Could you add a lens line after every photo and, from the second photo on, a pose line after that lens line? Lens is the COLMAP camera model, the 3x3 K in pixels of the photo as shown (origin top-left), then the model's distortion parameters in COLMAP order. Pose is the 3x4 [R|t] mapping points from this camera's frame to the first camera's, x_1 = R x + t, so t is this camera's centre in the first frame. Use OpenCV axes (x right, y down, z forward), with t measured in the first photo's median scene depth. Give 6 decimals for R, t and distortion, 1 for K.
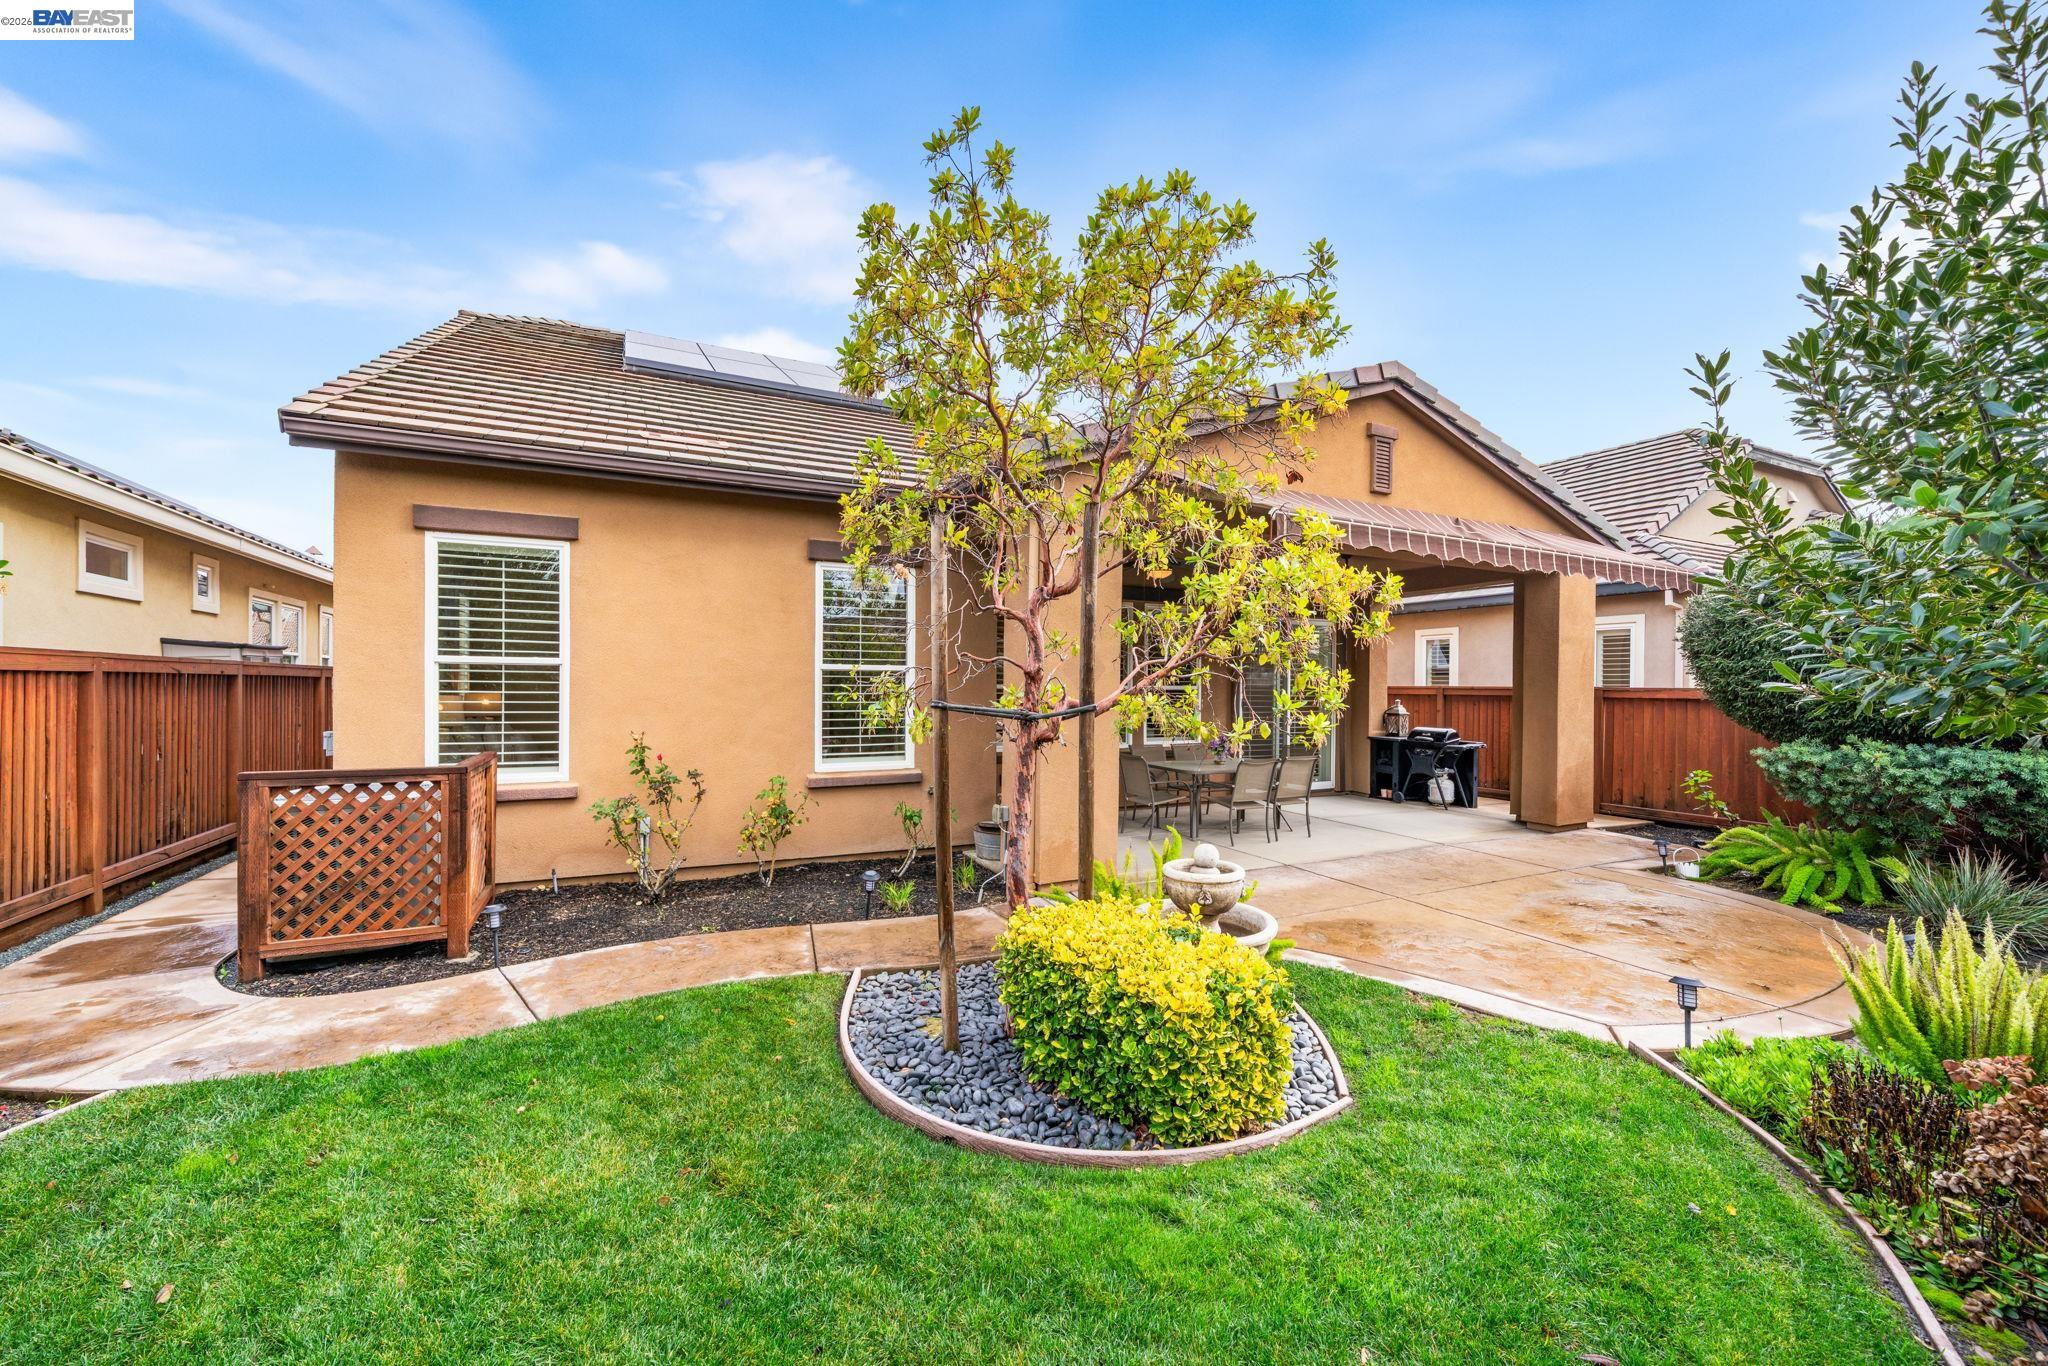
lens RADIAL K [[812.2, 0, 1018.1], [0, 812.2, 683.9], [0, 0, 1]] dist [0.000912, -0.000349]
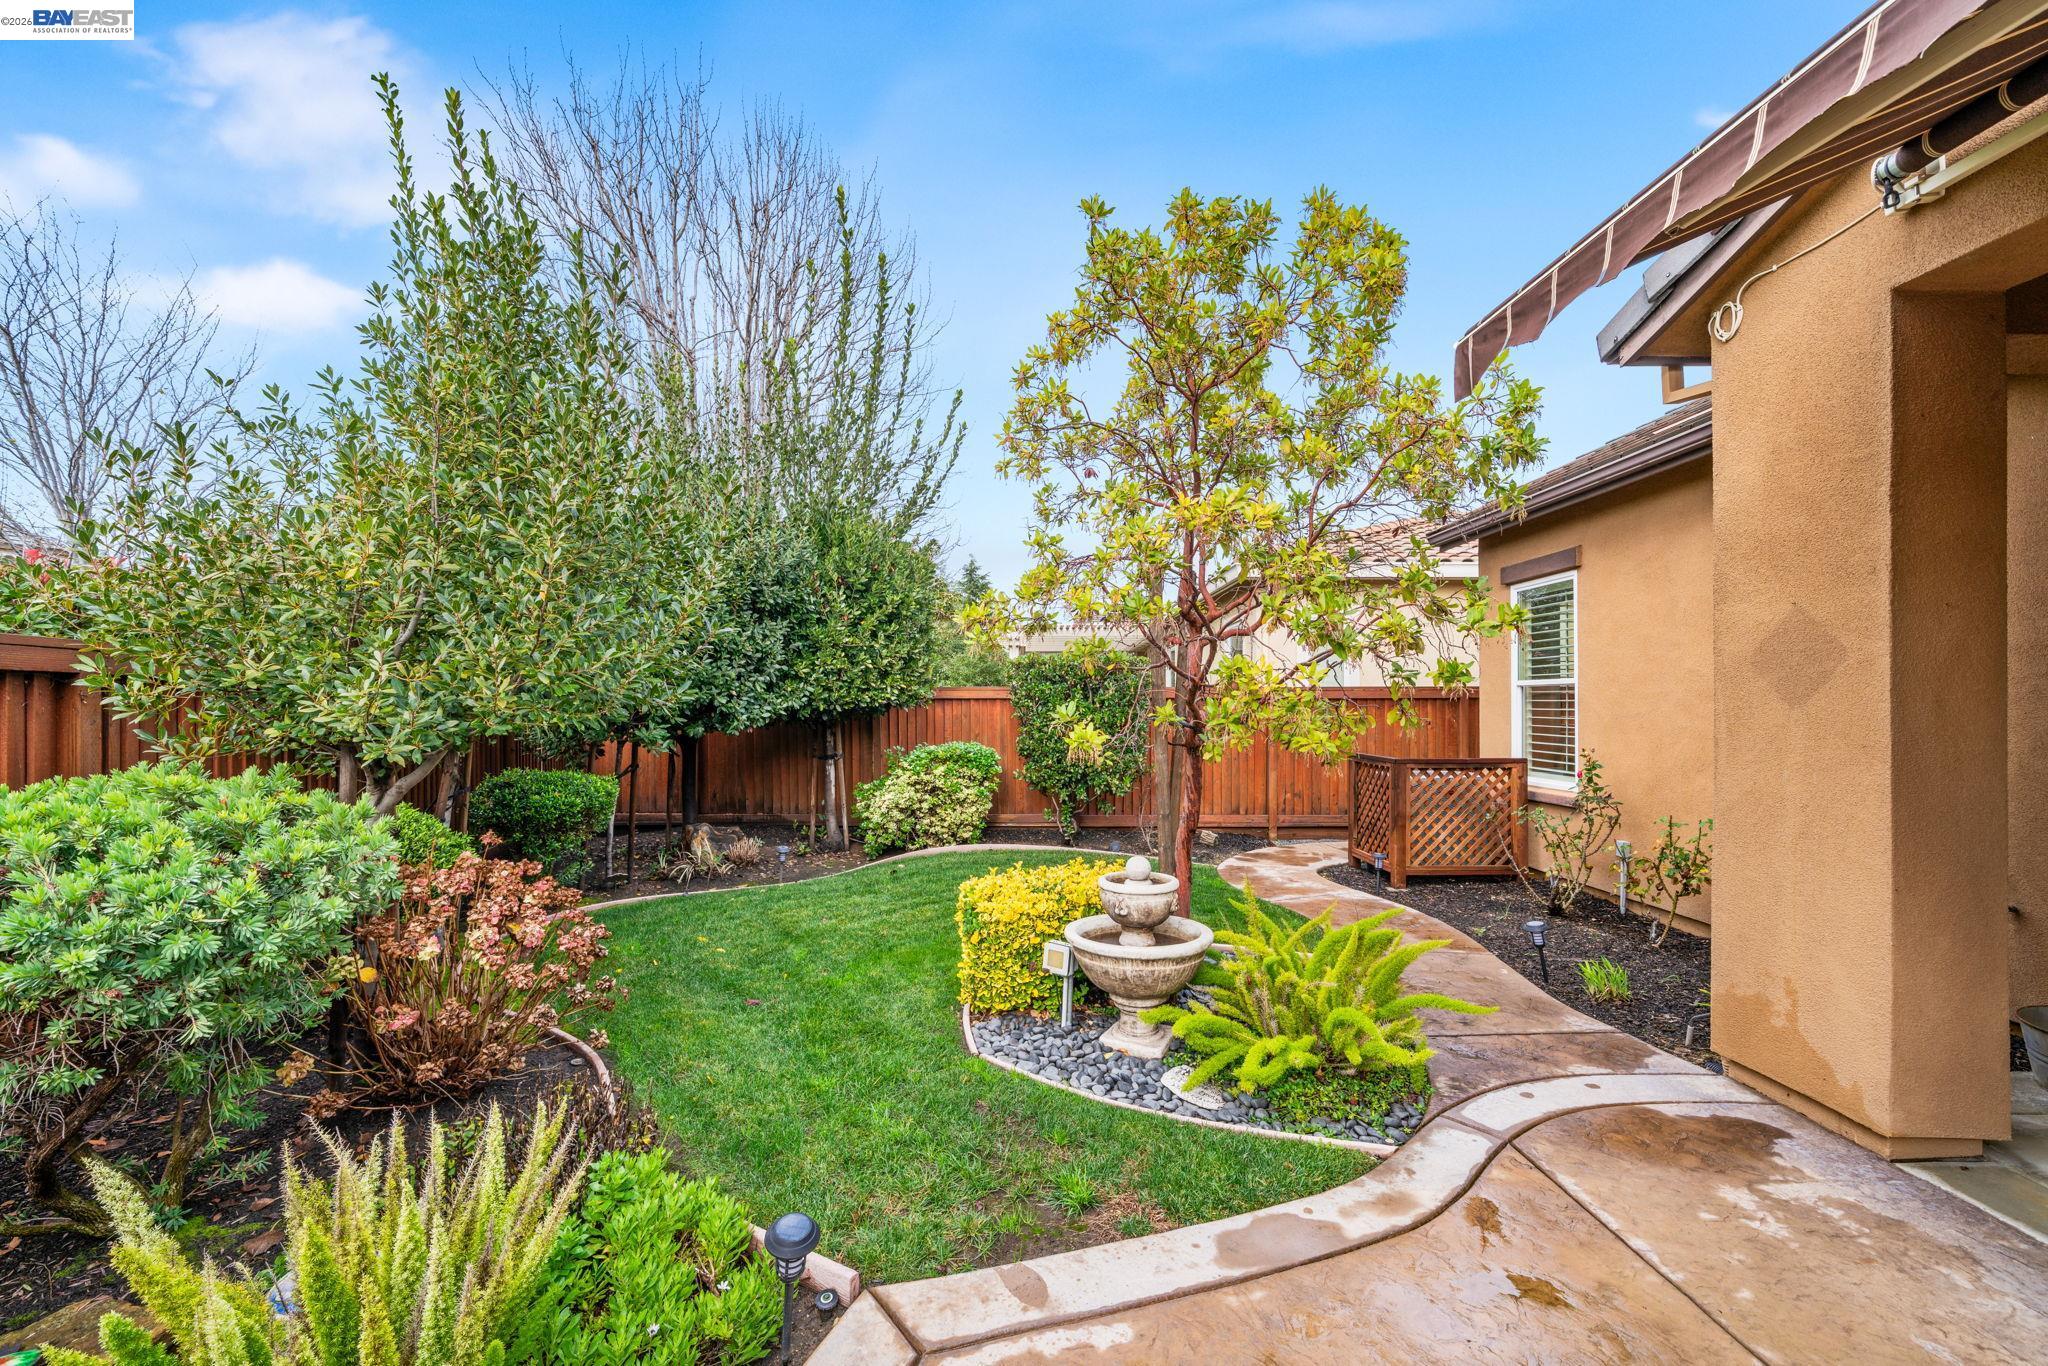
lens RADIAL K [[807.4, 0, 1018.2], [0, 807.4, 703.2], [0, 0, 1]] dist [-0.001447, -0.000429]
pose [[-0.431309, -0.011839, -0.902127, 0.751386], [0.000686, 0.999909, -0.013451, 0.016613], [0.902204, -0.006421, -0.431262, 0.823835]]
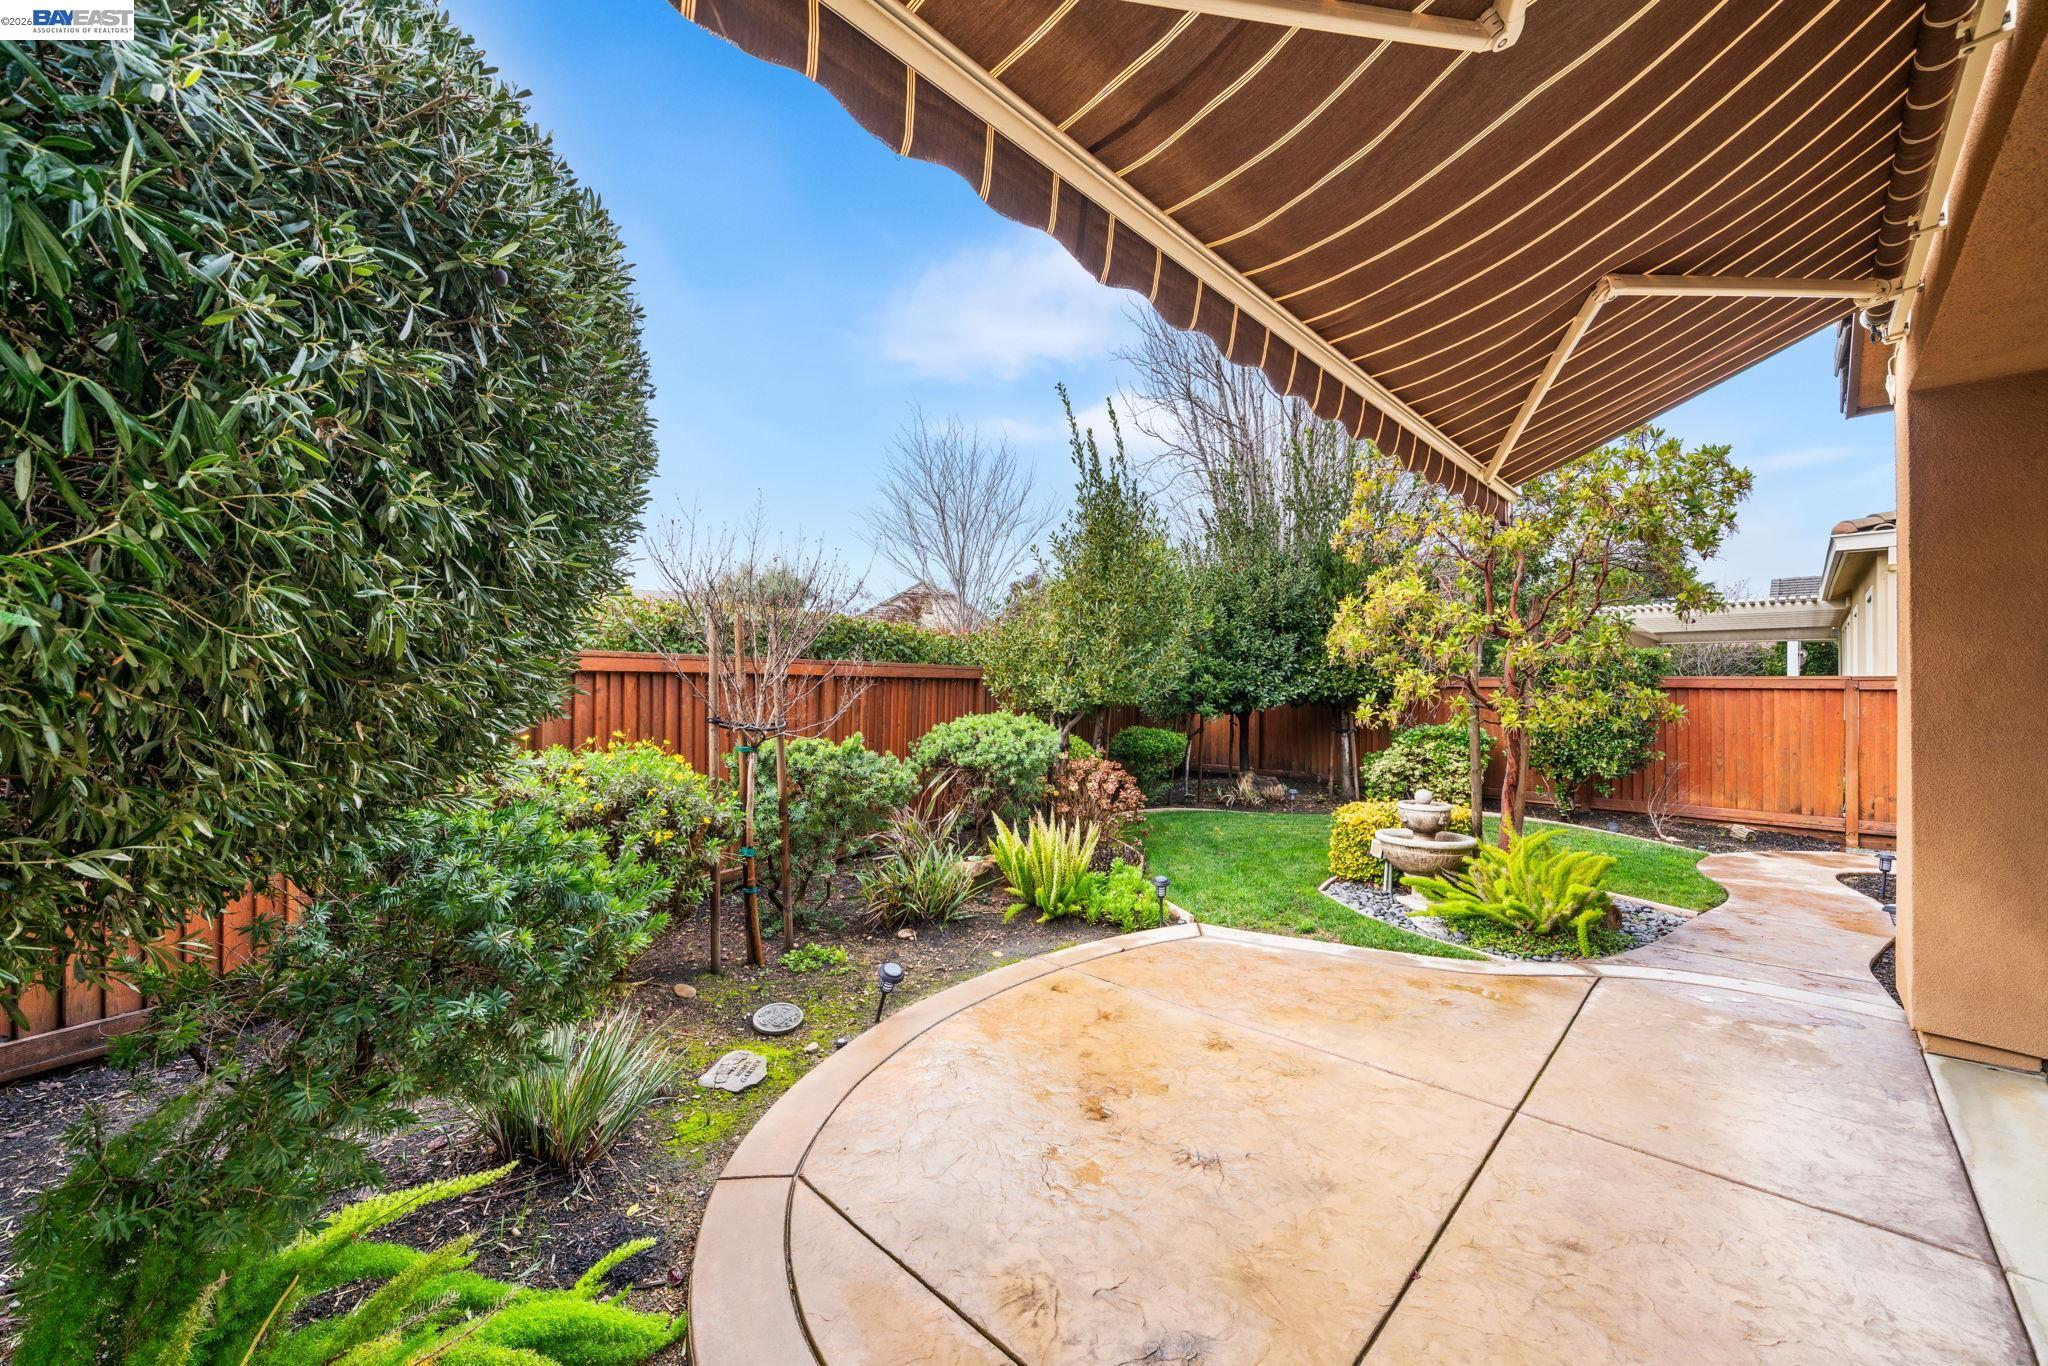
lens RADIAL K [[795.3, 0, 1024.0], [0, 795.3, 683.0], [0, 0, 1]] dist [-0.000813, -0.000087]
pose [[-0.937166, -0.017827, -0.348429, 0.959386], [-0.014380, 0.999819, -0.012476, 0.013912], [0.348588, -0.006682, -0.937252, 1.392527]]
